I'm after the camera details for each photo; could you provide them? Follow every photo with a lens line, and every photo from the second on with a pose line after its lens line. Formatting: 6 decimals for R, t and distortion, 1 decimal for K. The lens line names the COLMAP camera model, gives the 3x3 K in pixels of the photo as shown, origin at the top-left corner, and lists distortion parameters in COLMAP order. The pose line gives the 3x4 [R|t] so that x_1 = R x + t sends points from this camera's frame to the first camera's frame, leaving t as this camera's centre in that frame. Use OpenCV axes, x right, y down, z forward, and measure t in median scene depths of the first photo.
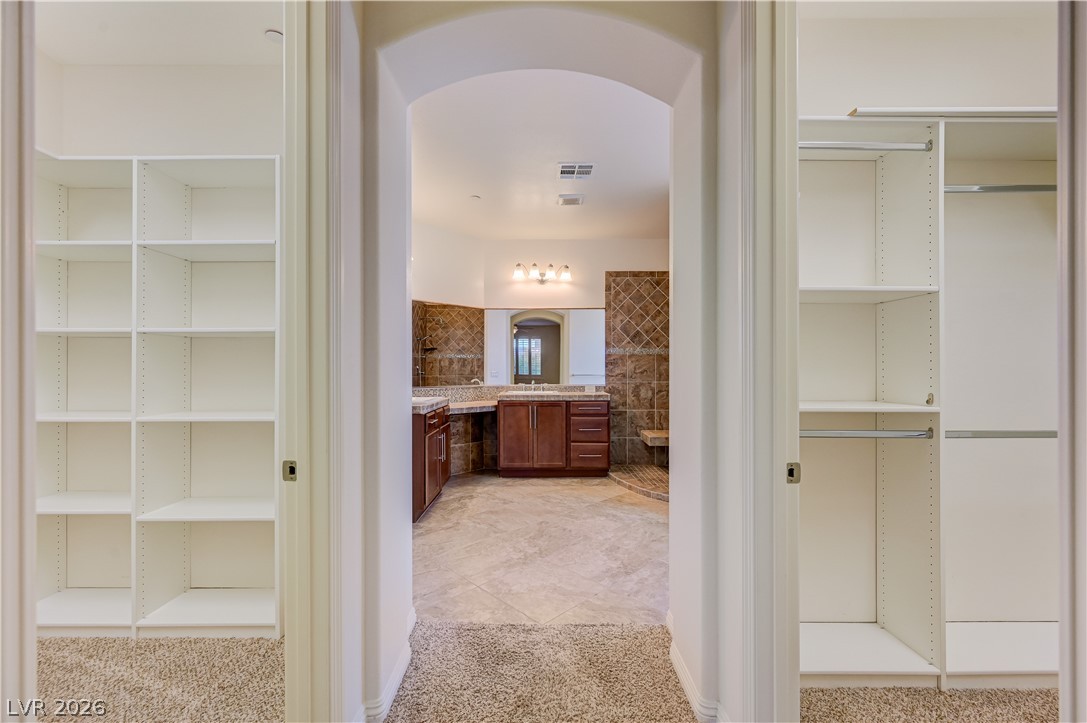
lens RADIAL K [[444.9, 0, 537.9], [0, 444.9, 365.5], [0, 0, 1]] dist [-0.000430, 0.000227]
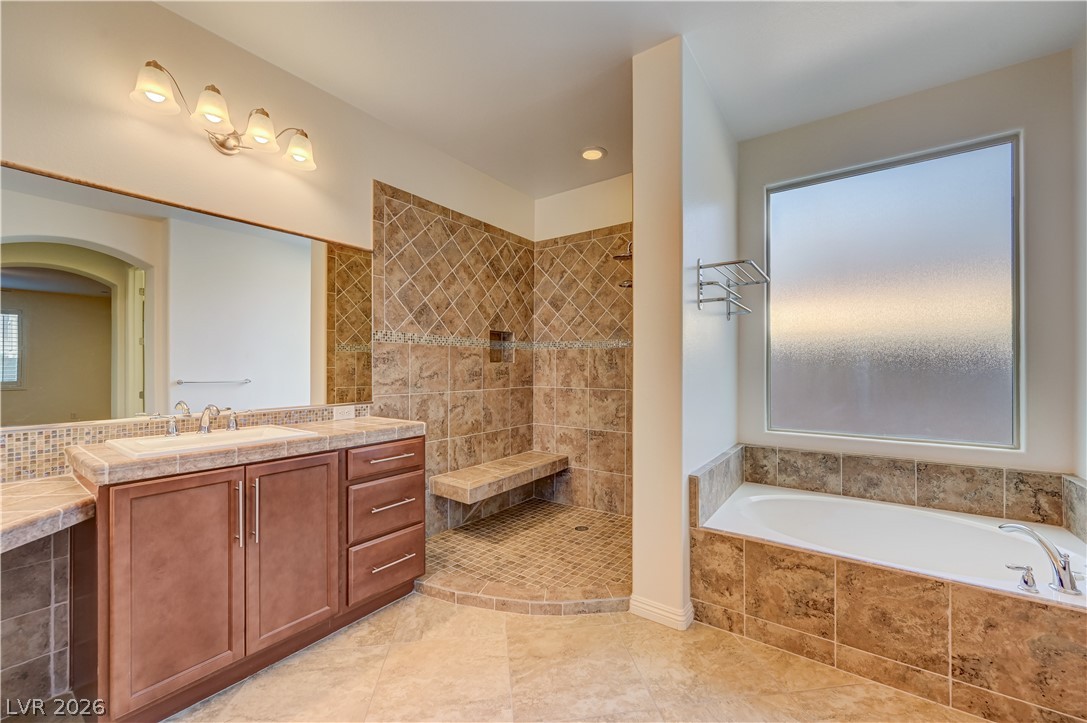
lens RADIAL K [[428.6, 0, 547.2], [0, 428.6, 368.2], [0, 0, 1]] dist [-0.001091, 0.000627]
pose [[0.584360, 0.001284, 0.811494, -0.134605], [-0.003368, 0.999994, 0.000842, 0.003820], [-0.811488, -0.003225, 0.584361, 0.573710]]
